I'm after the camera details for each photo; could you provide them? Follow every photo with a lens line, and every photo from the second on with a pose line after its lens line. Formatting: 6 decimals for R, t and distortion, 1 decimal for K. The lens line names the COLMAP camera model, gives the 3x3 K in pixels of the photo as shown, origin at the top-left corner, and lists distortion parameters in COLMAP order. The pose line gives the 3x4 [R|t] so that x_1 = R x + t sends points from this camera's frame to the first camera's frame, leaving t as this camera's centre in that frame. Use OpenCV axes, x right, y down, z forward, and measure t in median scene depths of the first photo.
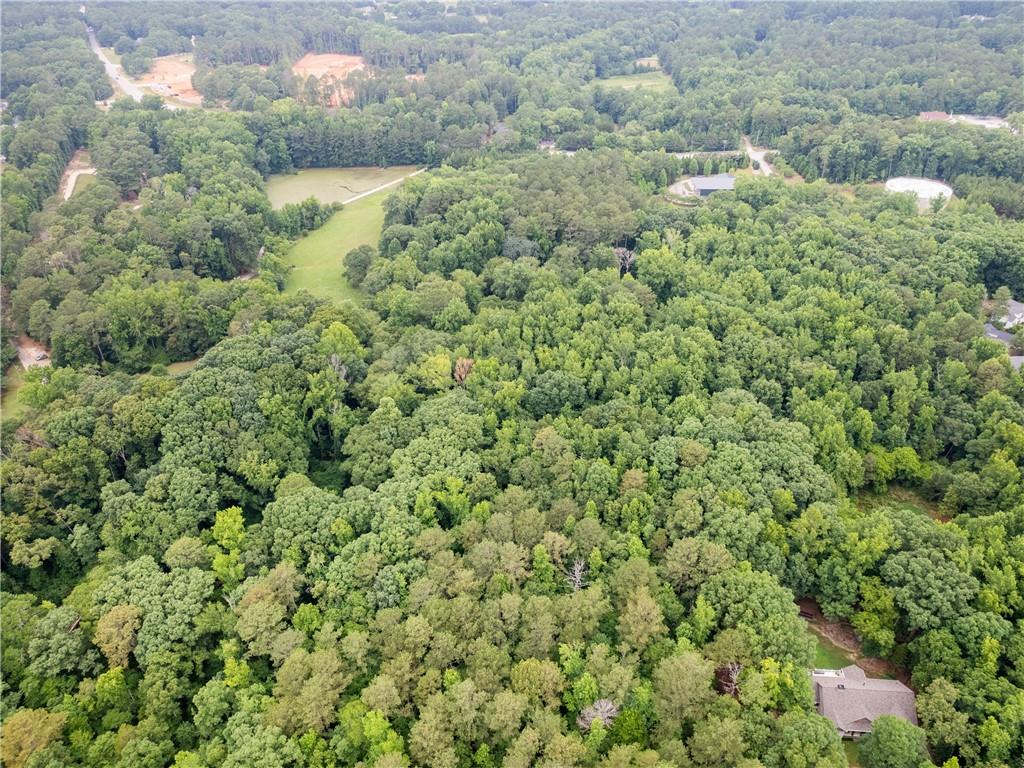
lens RADIAL K [[742.9, 0, 533.4], [0, 742.9, 386.0], [0, 0, 1]] dist [-0.079500, 0.070035]
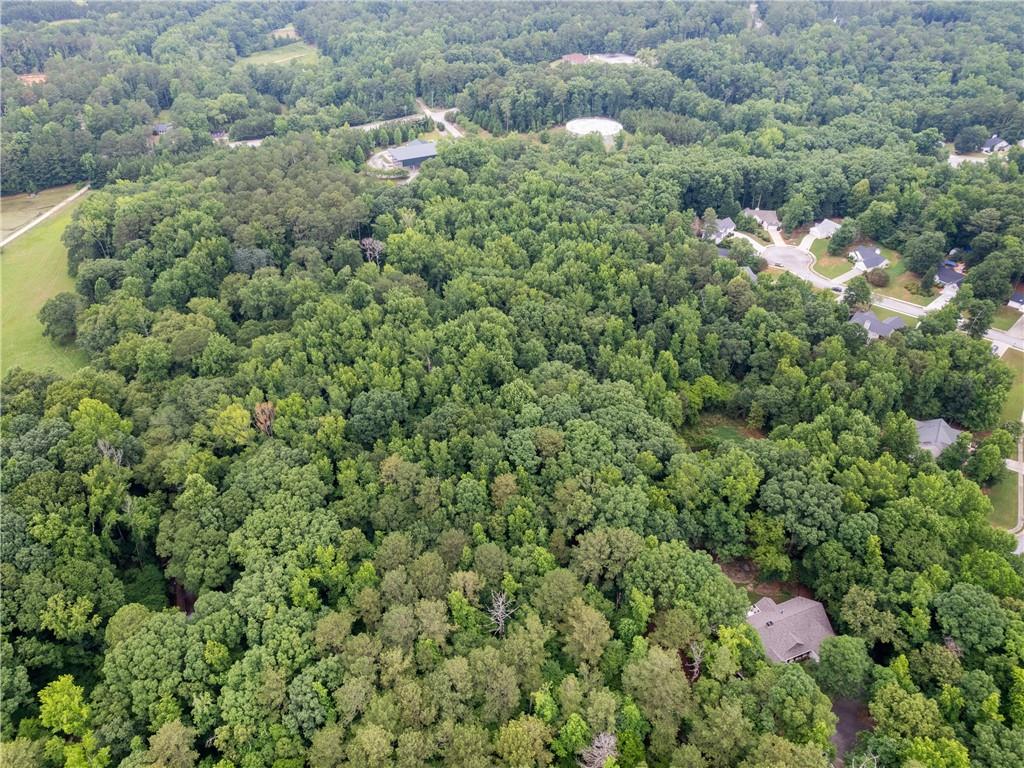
lens RADIAL K [[724.9, 0, 483.6], [0, 724.9, 385.0], [0, 0, 1]] dist [-0.072518, 0.046298]
pose [[0.904856, -0.255501, 0.340522, -0.097311], [0.237642, 0.966800, 0.093936, -0.052483], [-0.353217, -0.004077, 0.935532, 0.080466]]
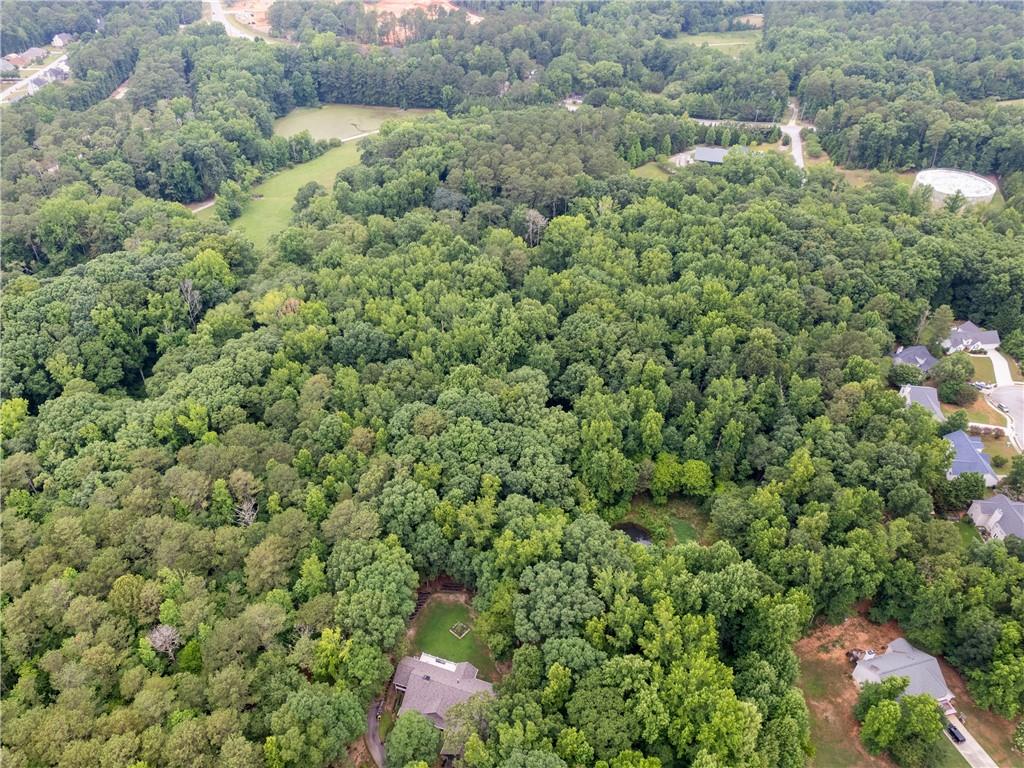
lens RADIAL K [[754.0, 0, 513.2], [0, 754.0, 385.3], [0, 0, 1]] dist [-0.081976, 0.074688]
pose [[0.964843, 0.159583, -0.208834, 0.306120], [-0.147722, 0.986455, 0.071313, -0.026646], [0.217386, -0.037956, 0.975348, 0.034153]]
